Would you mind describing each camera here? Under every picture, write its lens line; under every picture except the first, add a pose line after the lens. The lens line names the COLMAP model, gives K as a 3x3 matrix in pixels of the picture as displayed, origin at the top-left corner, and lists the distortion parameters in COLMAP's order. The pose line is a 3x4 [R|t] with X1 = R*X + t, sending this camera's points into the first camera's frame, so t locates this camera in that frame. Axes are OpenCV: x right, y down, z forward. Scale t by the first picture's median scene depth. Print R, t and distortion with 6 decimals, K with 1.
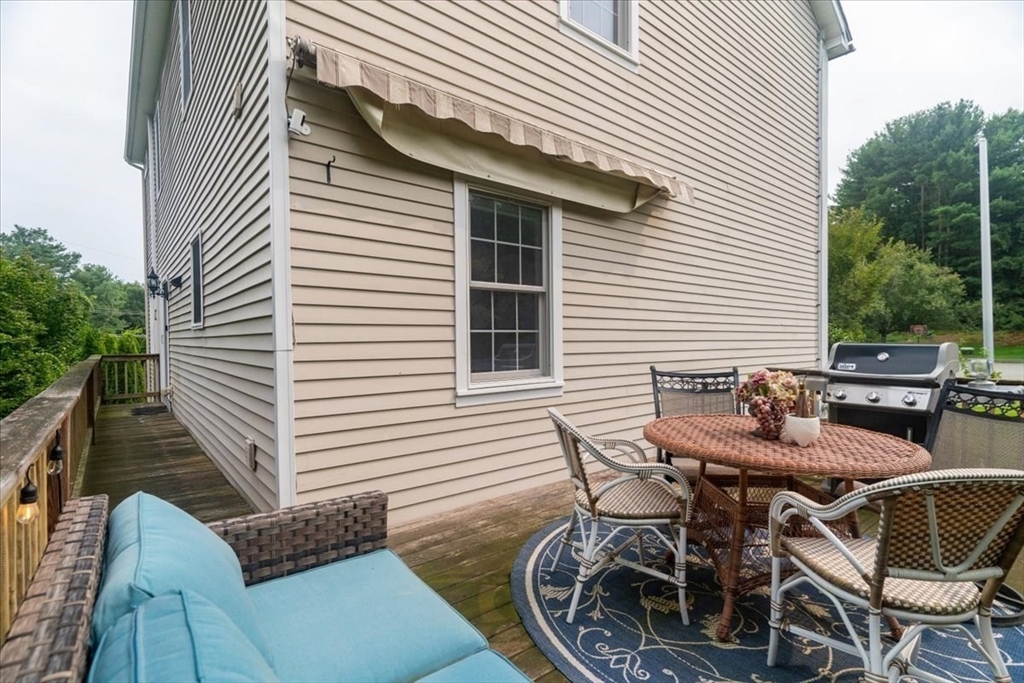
lens RADIAL K [[490.6, 0, 510.7], [0, 490.6, 344.8], [0, 0, 1]] dist [0.001133, 0.000642]
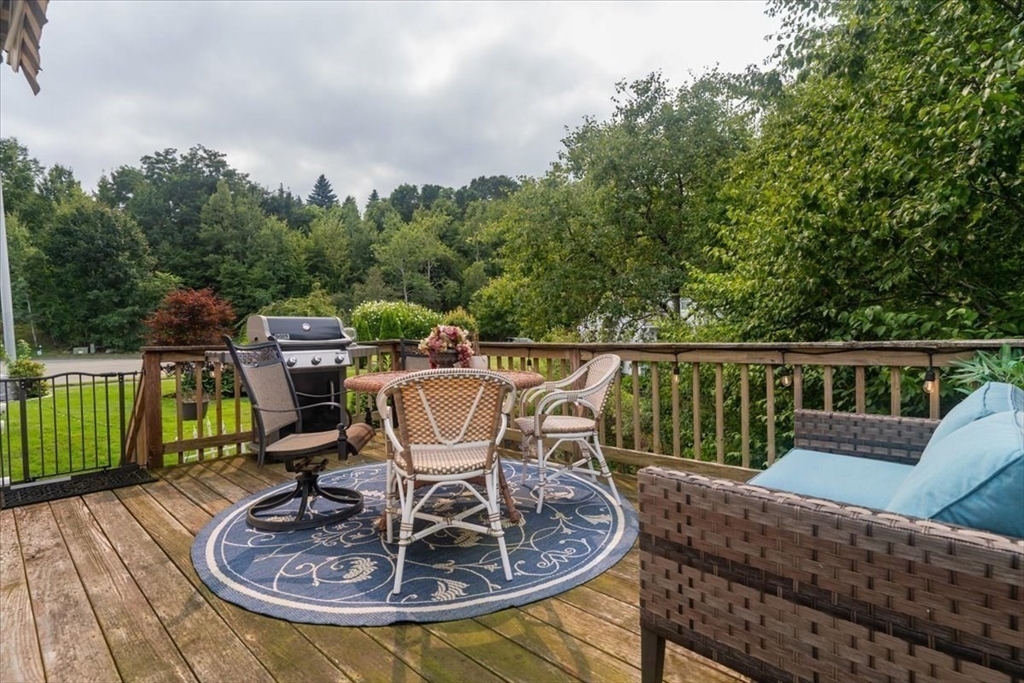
lens RADIAL K [[490.6, 0, 509.5], [0, 490.6, 335.2], [0, 0, 1]] dist [0.001133, 0.000642]
pose [[-0.138955, -0.009168, 0.990256, -0.892696], [0.030034, 0.999458, 0.013468, 0.073870], [-0.989843, 0.031613, -0.138604, 1.193850]]
